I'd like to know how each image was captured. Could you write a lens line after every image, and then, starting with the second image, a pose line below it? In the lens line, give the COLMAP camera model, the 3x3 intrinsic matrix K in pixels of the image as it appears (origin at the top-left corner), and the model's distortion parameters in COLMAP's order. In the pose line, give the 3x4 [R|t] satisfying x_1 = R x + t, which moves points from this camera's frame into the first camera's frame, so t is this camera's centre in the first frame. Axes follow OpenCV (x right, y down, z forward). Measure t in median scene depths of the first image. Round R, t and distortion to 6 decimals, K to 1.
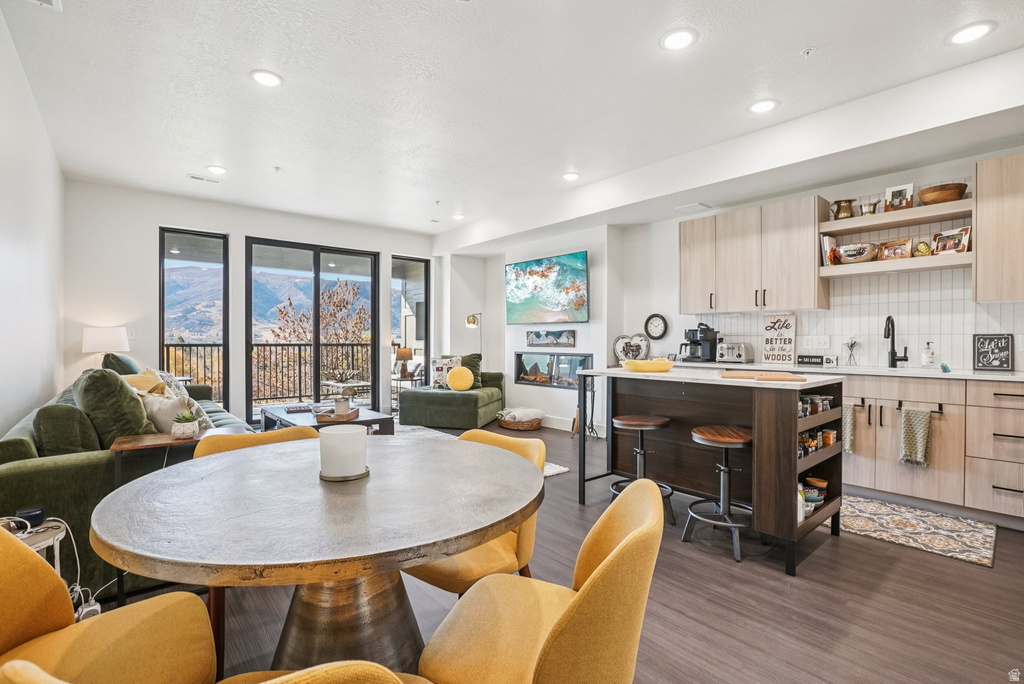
lens RADIAL K [[474.6, 0, 505.5], [0, 474.6, 340.0], [0, 0, 1]] dist [-0.037239, 0.007080]
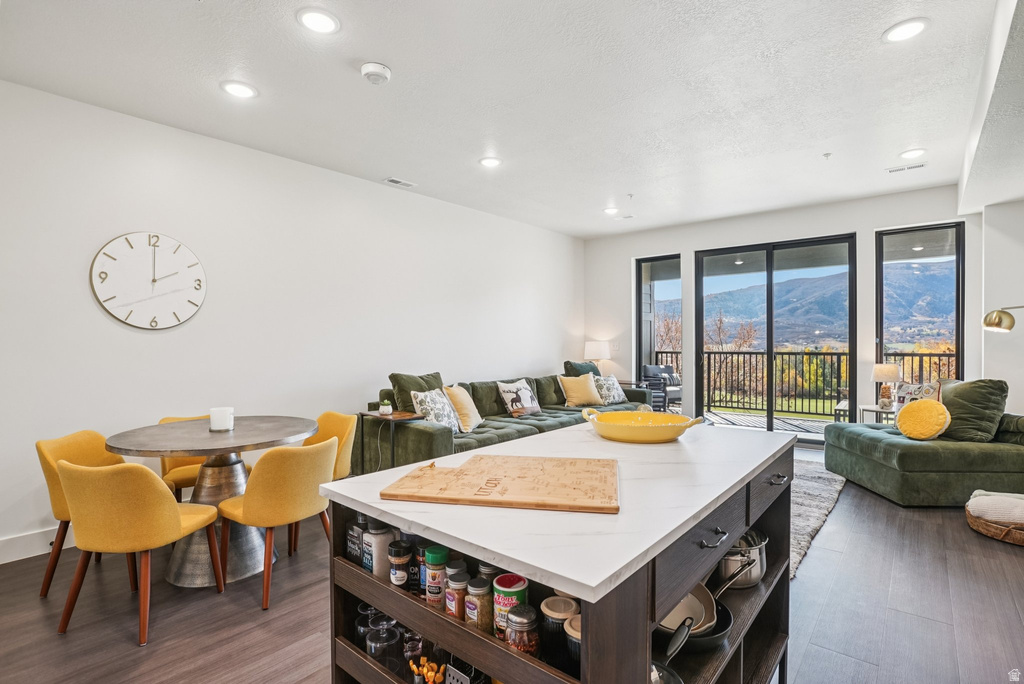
lens RADIAL K [[490.7, 0, 516.1], [0, 490.7, 344.2], [0, 0, 1]] dist [-0.030623, 0.004465]
pose [[0.188700, 0.003656, -0.982028, 0.476461], [0.006659, 0.999965, 0.005003, -0.024287], [0.982012, -0.007483, 0.188669, 0.431368]]
